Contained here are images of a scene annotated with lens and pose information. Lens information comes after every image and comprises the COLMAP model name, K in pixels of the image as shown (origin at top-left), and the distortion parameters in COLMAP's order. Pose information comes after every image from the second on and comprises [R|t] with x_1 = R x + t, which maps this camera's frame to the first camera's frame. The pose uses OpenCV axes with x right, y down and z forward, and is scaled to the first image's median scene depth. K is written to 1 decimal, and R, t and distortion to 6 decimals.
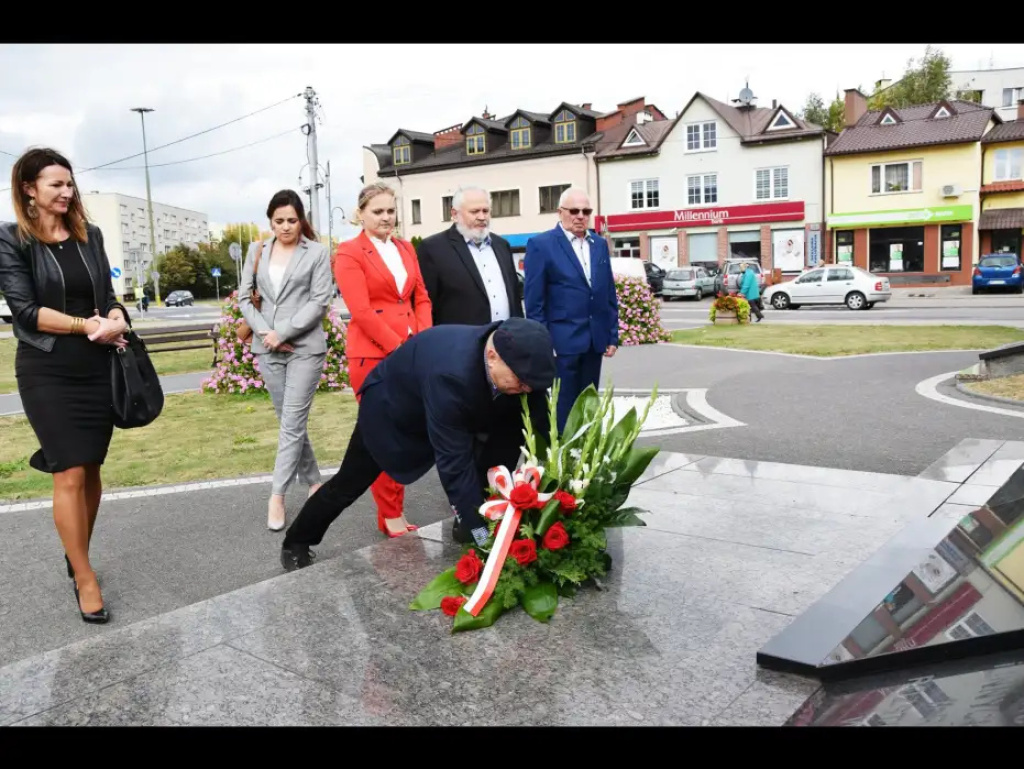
lens RADIAL K [[913.7, 0, 489.6], [0, 913.7, 387.5], [0, 0, 1]] dist [-0.118870, 0.170189]
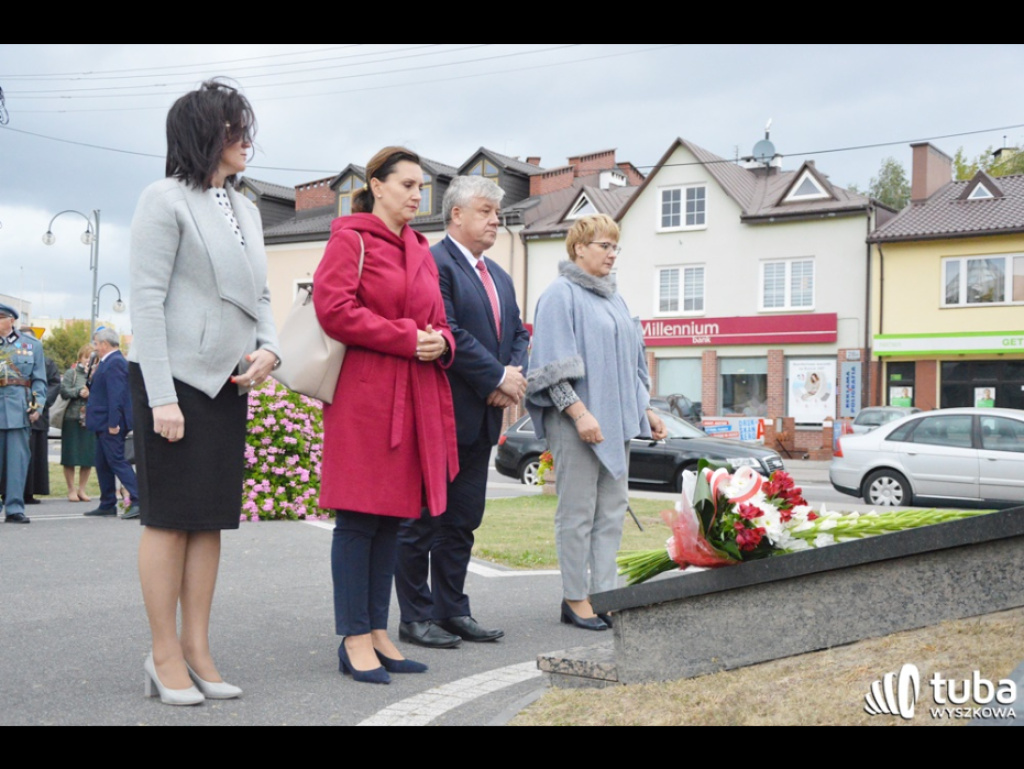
lens RADIAL K [[1291.0, 0, 499.7], [0, 1291.0, 392.9], [0, 0, 1]] dist [0.044647, 0.357371]
pose [[0.998254, 0.057837, 0.012014, 0.103973], [-0.055490, 0.987871, -0.145026, -0.008060], [-0.020256, 0.144106, 0.989355, 0.115643]]
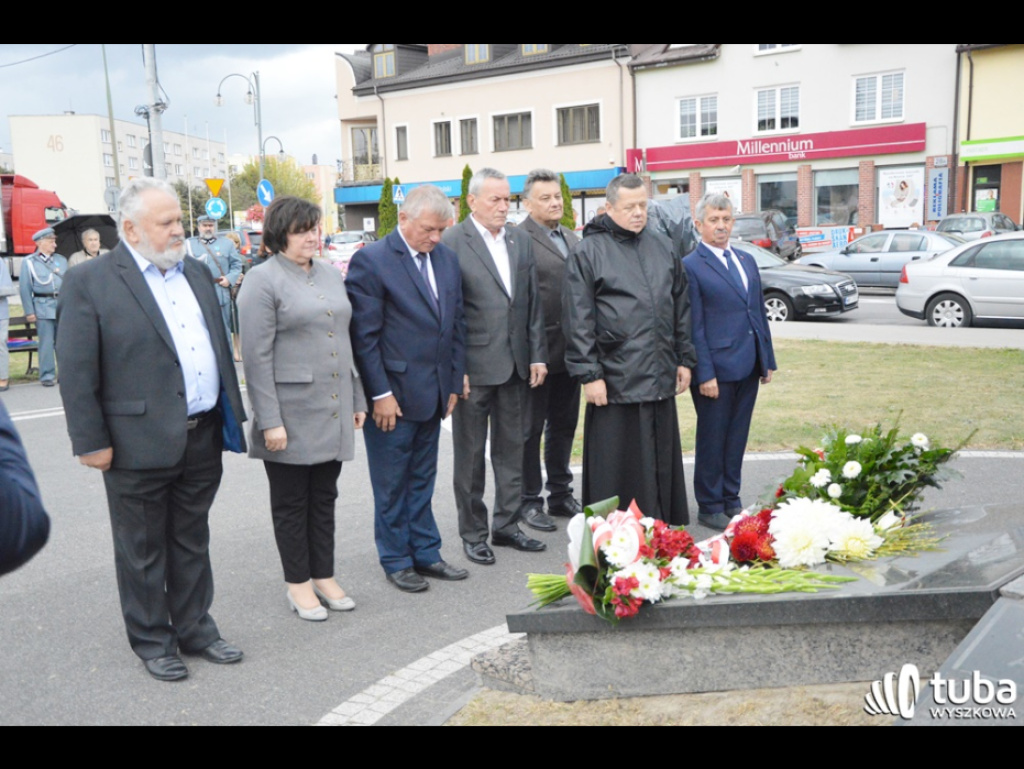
lens RADIAL K [[1118.2, 0, 499.4], [0, 1118.2, 390.7], [0, 0, 1]] dist [-0.030617, 0.295617]
pose [[0.994453, 0.020295, -0.103204, 0.119636], [-0.017221, 0.999384, 0.030588, -0.026610], [0.103761, -0.028641, 0.994190, 0.123554]]
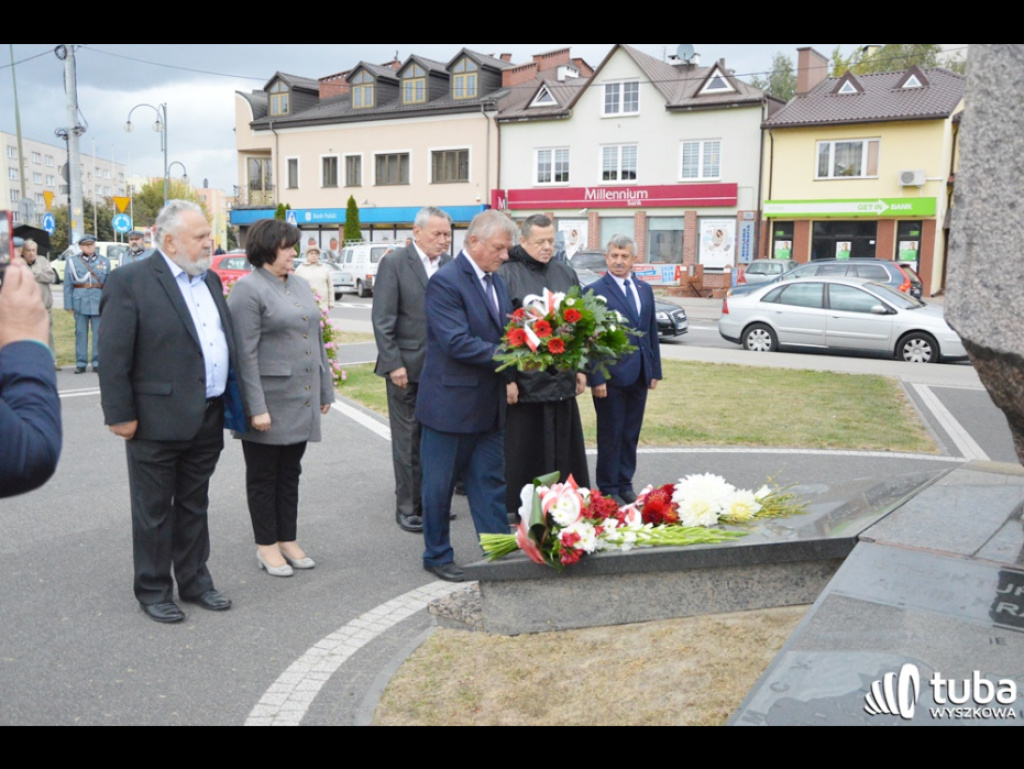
lens RADIAL K [[983.1, 0, 499.2], [0, 983.1, 388.9], [0, 0, 1]] dist [-0.081665, 0.211125]
pose [[0.998415, 0.046940, 0.031060, 0.111772], [-0.047496, 0.998720, 0.017397, -0.025461], [-0.030204, -0.018845, 0.999366, 0.115975]]
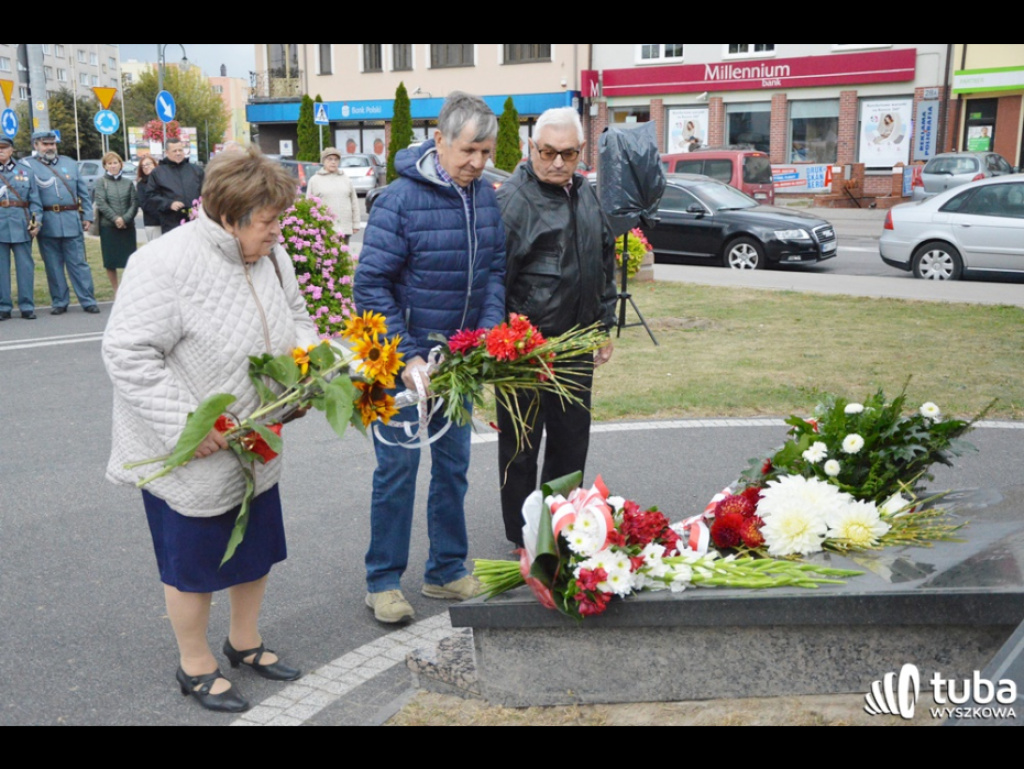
lens RADIAL K [[1249.3, 0, 495.9], [0, 1249.3, 387.1], [0, 0, 1]] dist [0.013376, 0.408266]
pose [[0.997865, 0.042176, -0.049862, 0.118277], [-0.038850, 0.997070, 0.065898, -0.026683], [0.052495, -0.063820, 0.996580, 0.127395]]
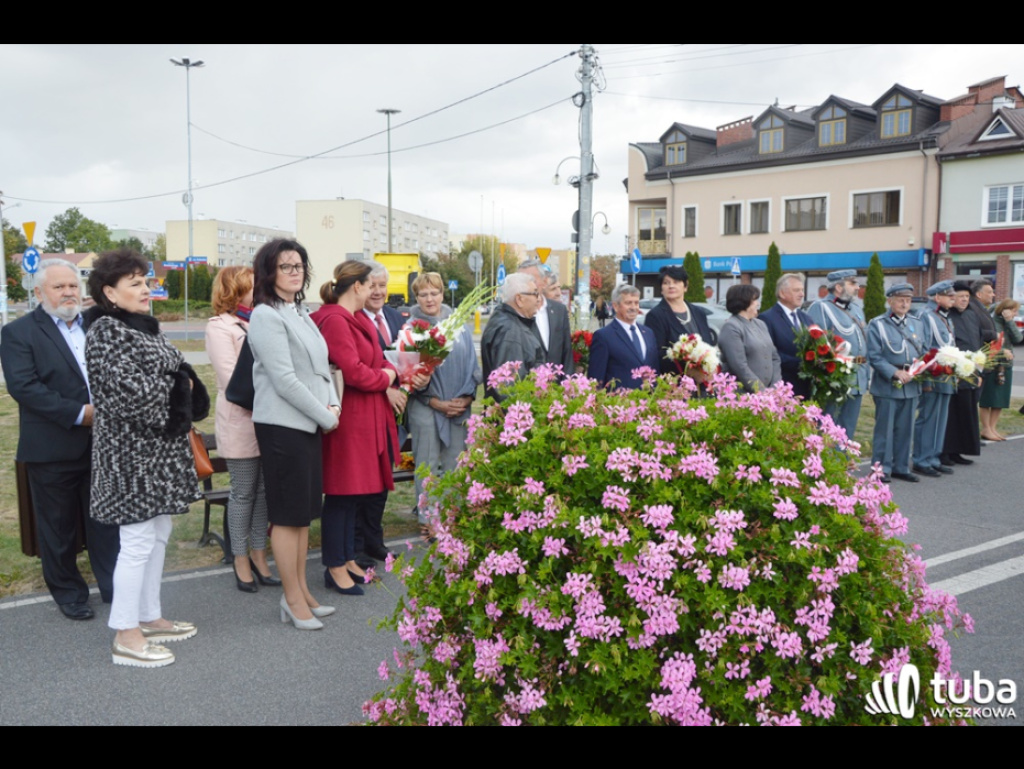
lens RADIAL K [[913.7, 0, 489.6], [0, 913.7, 387.5], [0, 0, 1]] dist [-0.118870, 0.170189]
pose [[0.967498, 0.062470, -0.245041, -0.056680], [-0.066792, 0.997723, -0.009361, -0.028652], [0.243898, 0.025423, 0.969468, 0.197551]]
